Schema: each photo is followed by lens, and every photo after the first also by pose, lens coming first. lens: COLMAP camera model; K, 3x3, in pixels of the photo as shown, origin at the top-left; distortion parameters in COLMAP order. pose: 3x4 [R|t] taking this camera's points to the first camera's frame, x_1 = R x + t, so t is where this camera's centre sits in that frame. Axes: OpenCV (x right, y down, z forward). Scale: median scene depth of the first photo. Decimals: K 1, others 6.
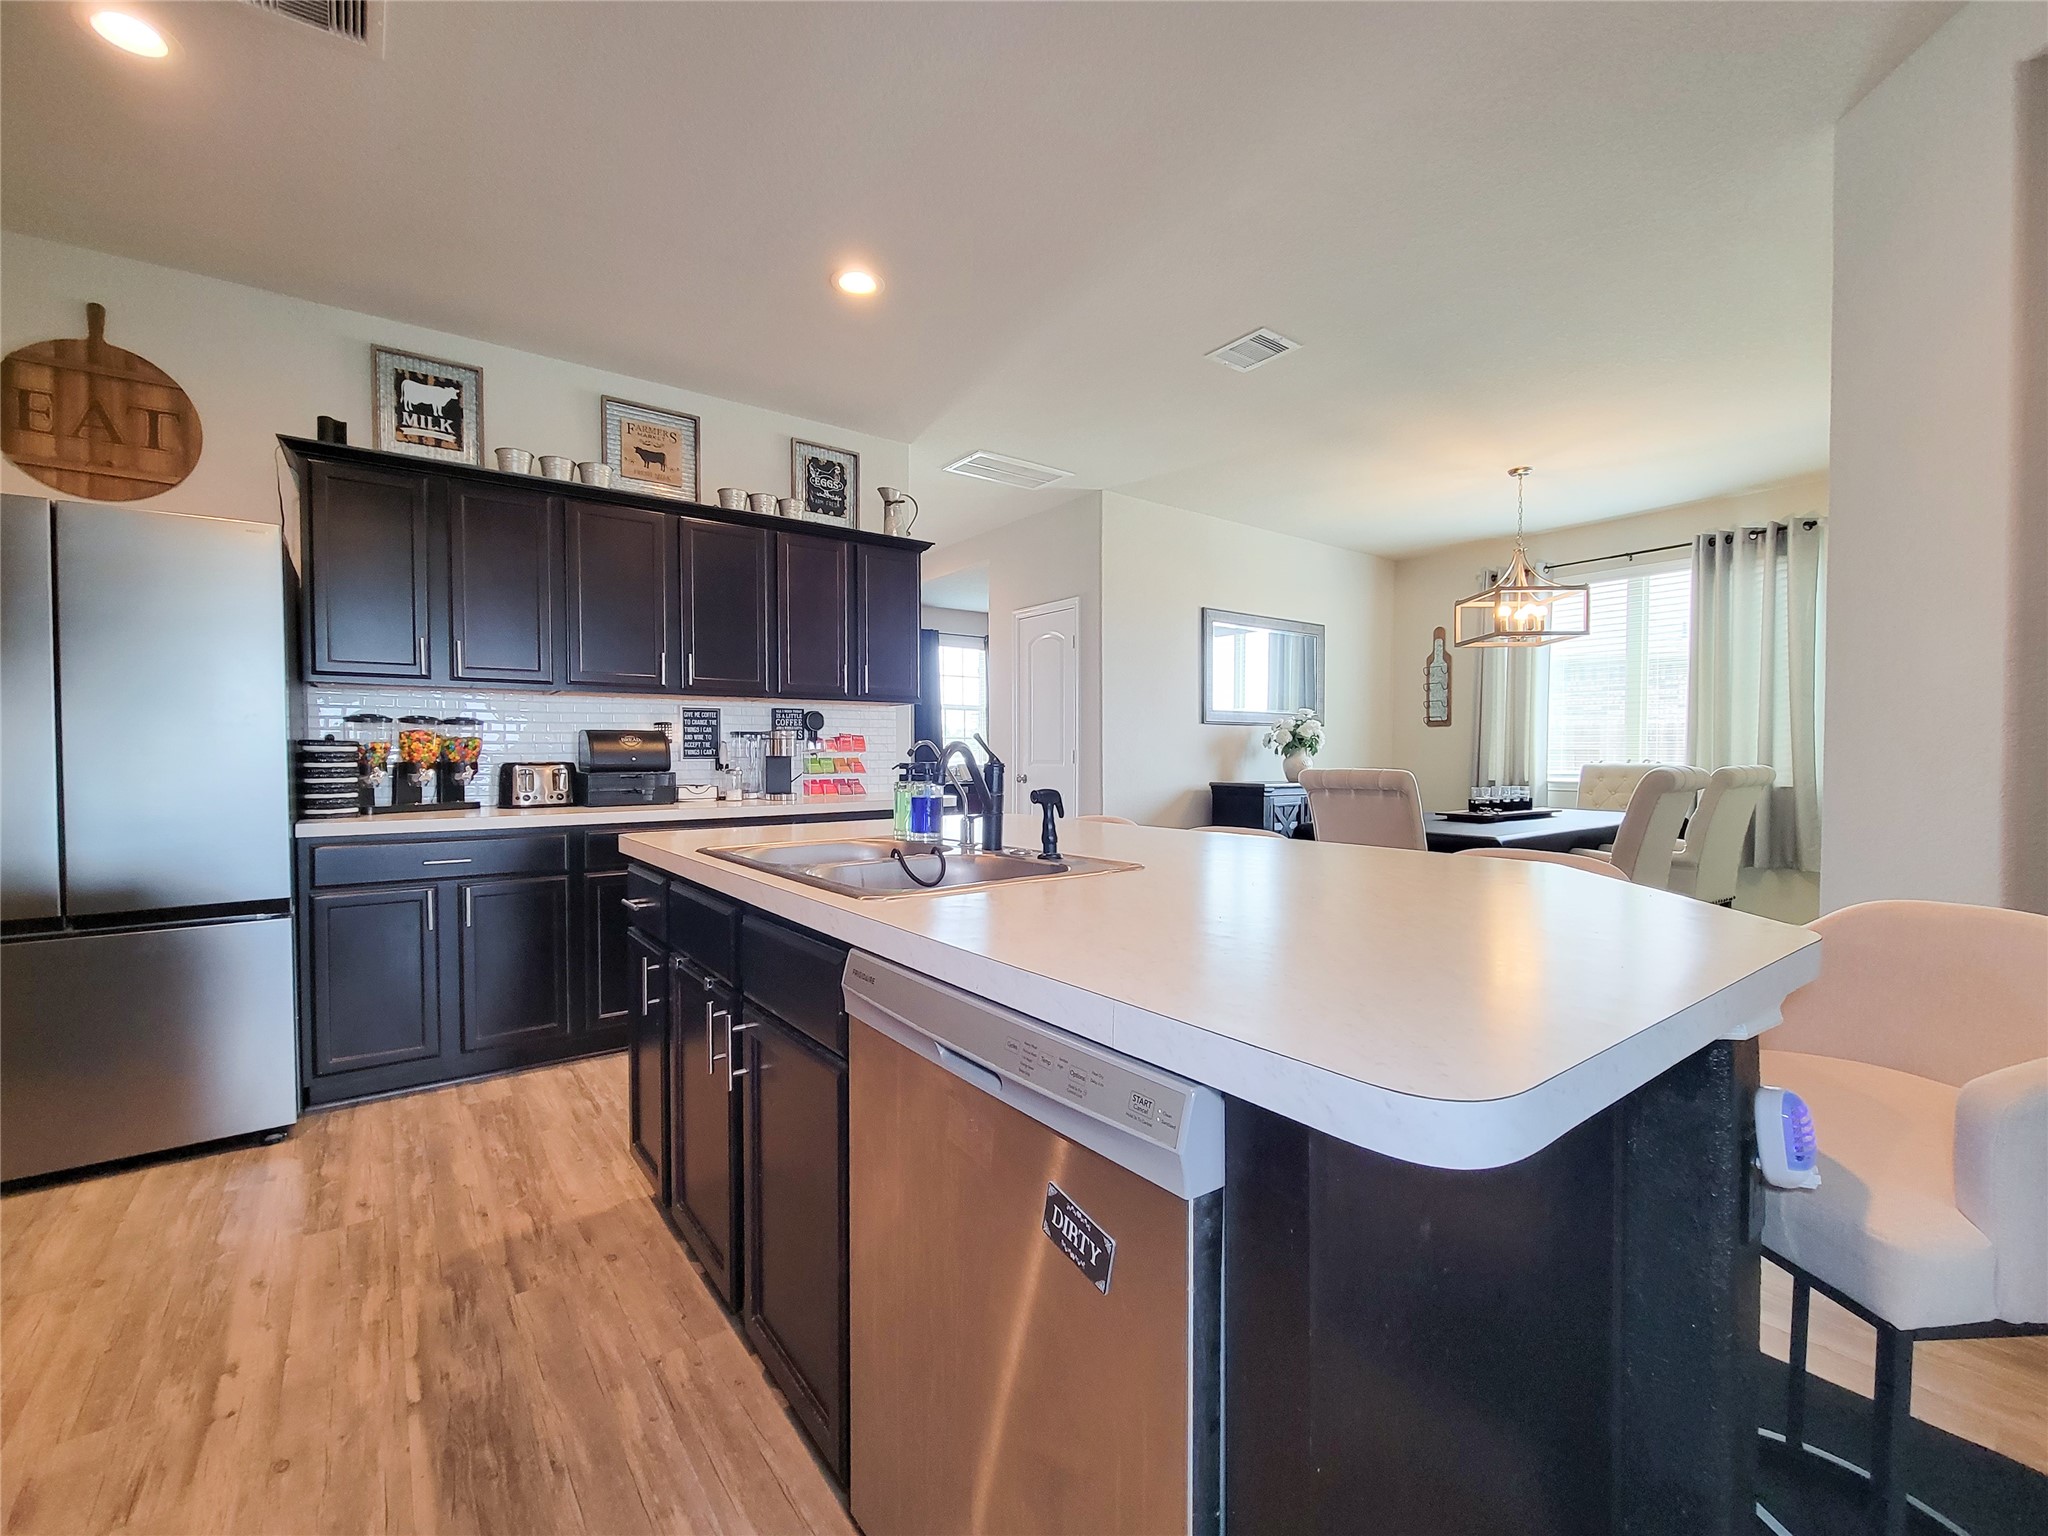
lens RADIAL K [[872.2, 0, 1024.0], [0, 872.2, 768.0], [0, 0, 1]] dist [0.004636, -0.003677]
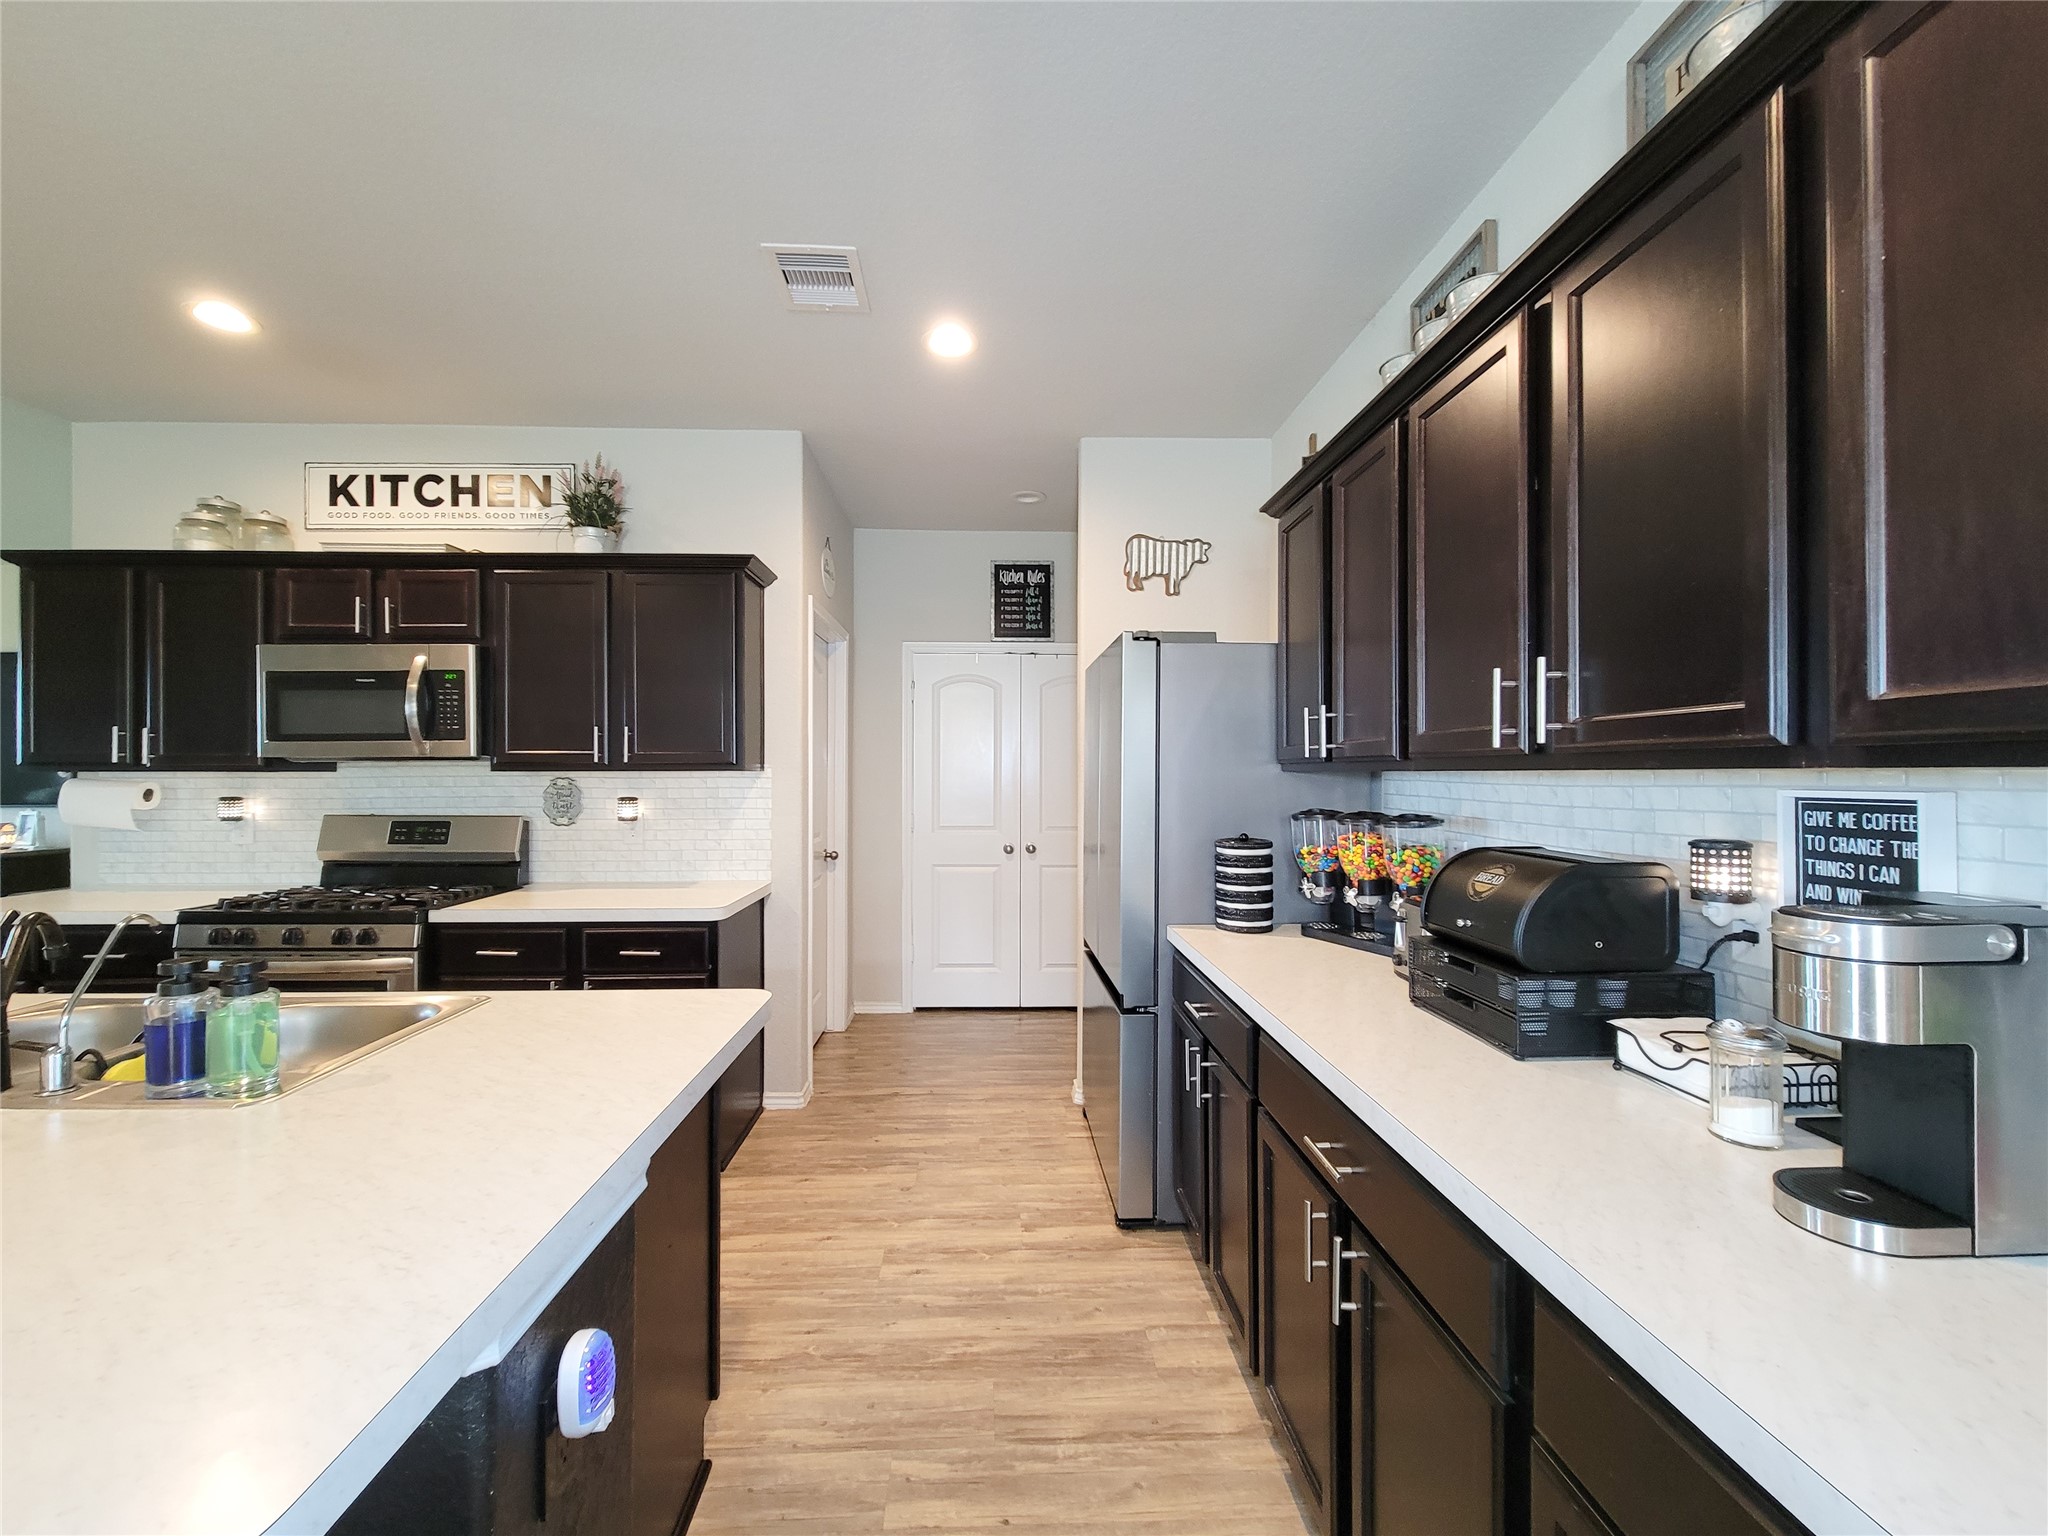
lens RADIAL K [[833.2, 0, 1023.6], [0, 833.2, 770.4], [0, 0, 1]] dist [0.007703, -0.004997]
pose [[-0.563706, 0.000329, -0.825975, 0.023227], [-0.013206, 0.999869, 0.009411, -0.099751], [0.825870, 0.016213, -0.563628, 1.201846]]
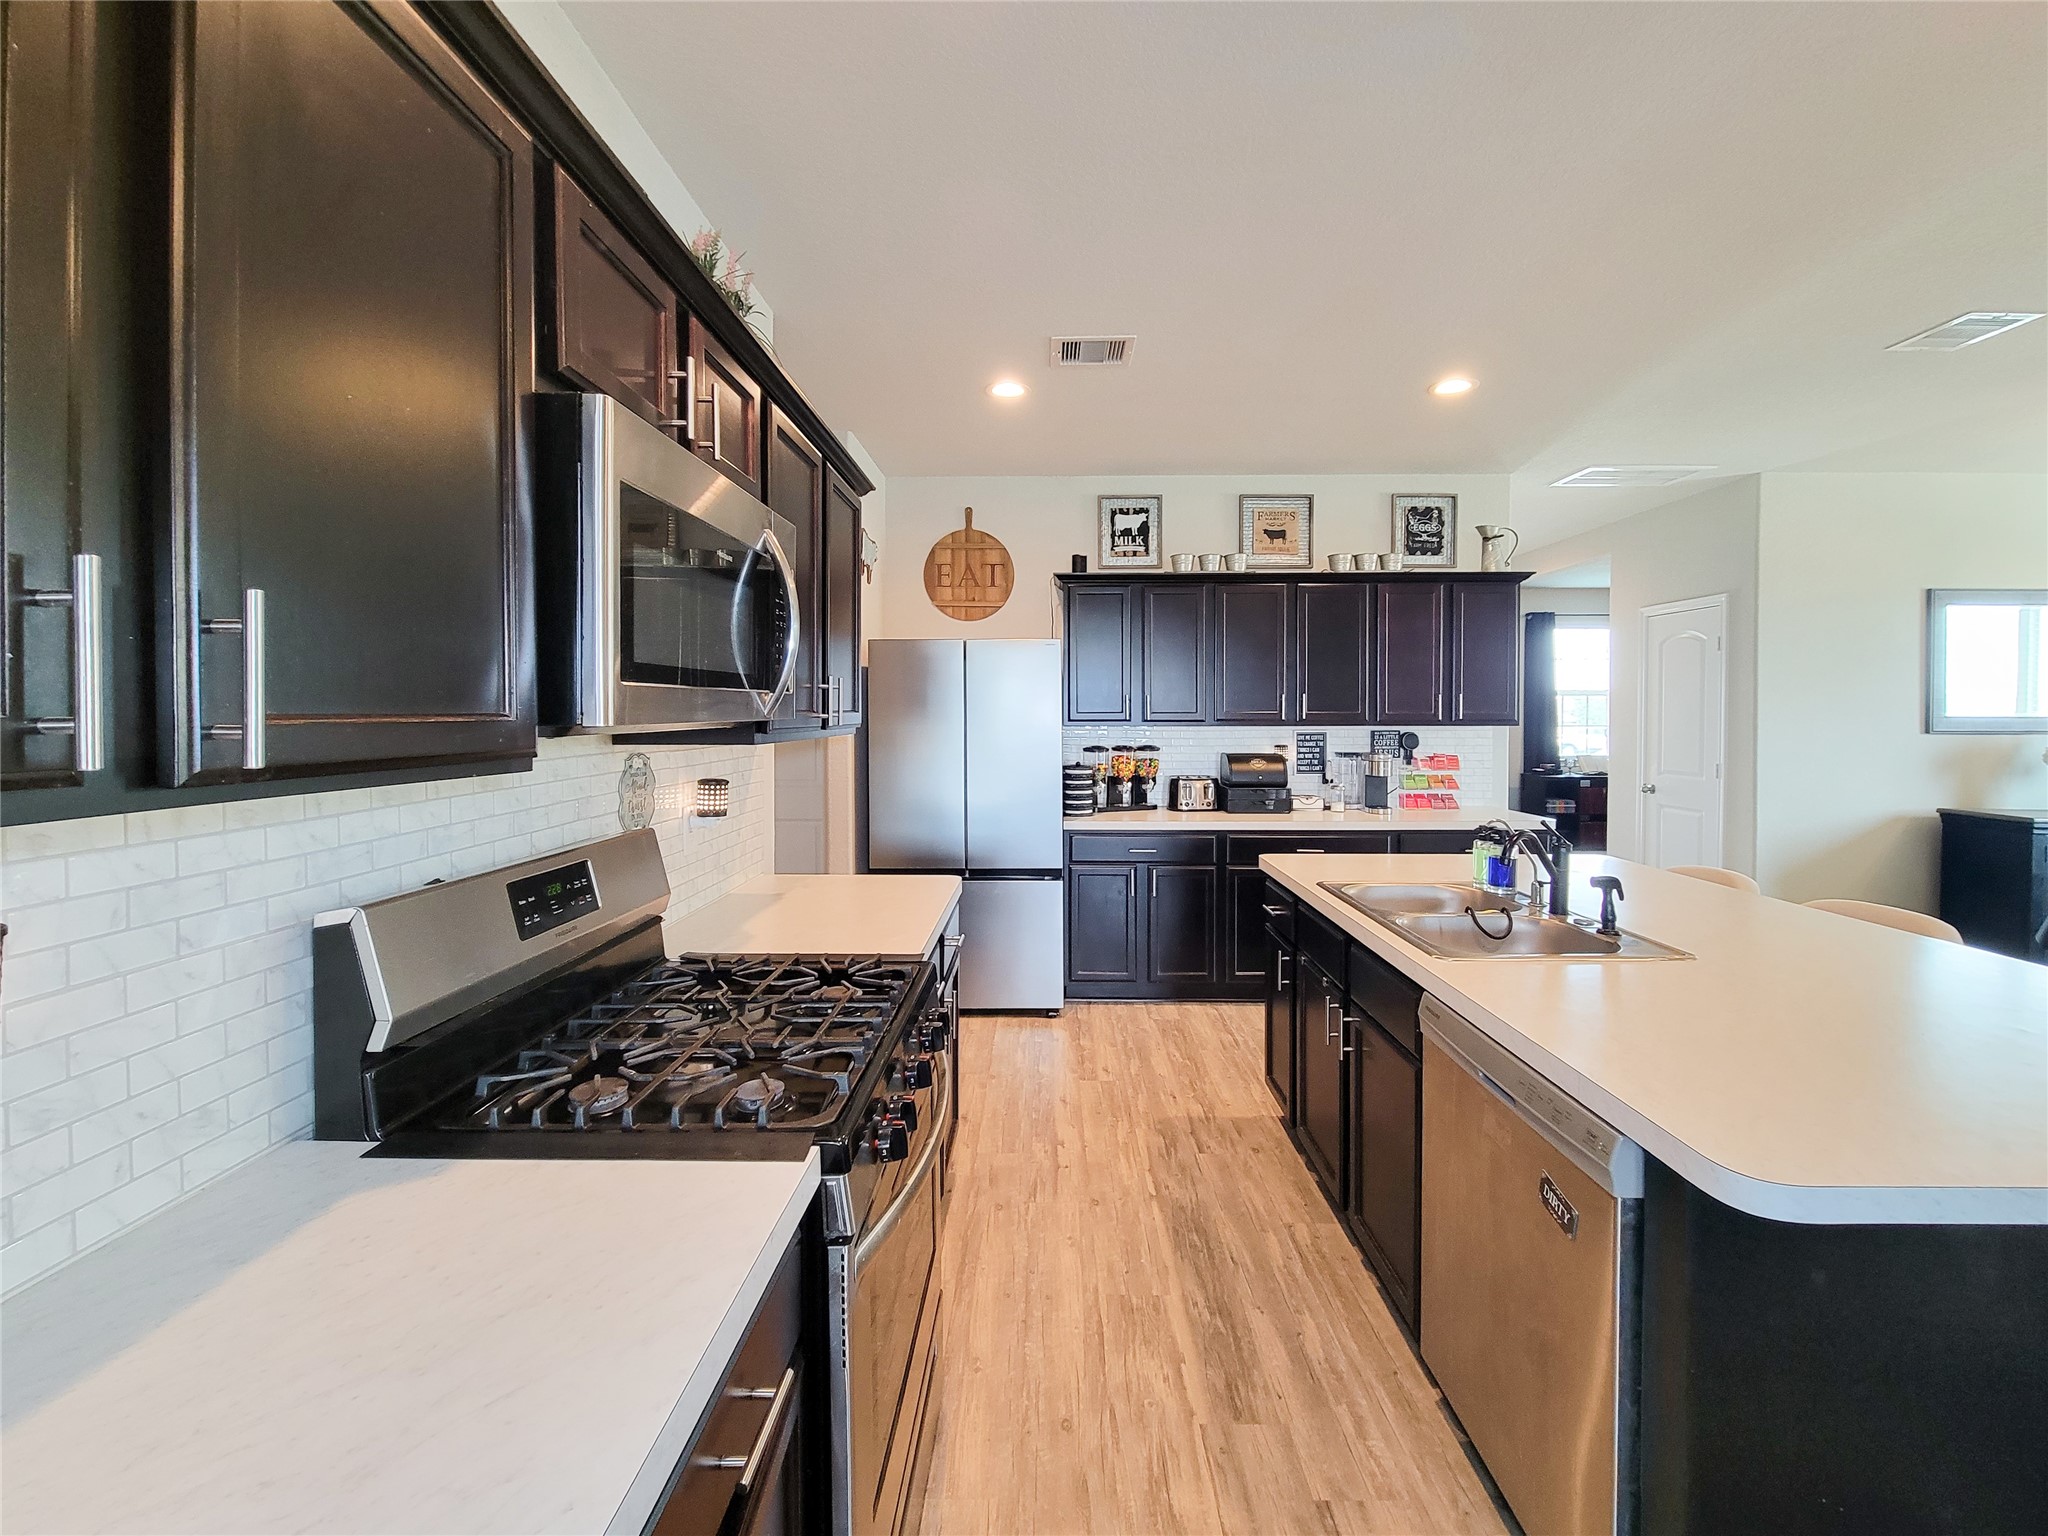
lens RADIAL K [[852.5, 0, 1034.4], [0, 852.5, 727.1], [0, 0, 1]] dist [0.004353, -0.000560]
pose [[0.793349, 0.011810, -0.608653, 0.063533], [-0.012457, 0.999917, 0.003165, -0.097213], [0.608640, 0.005071, 0.793431, -0.237112]]
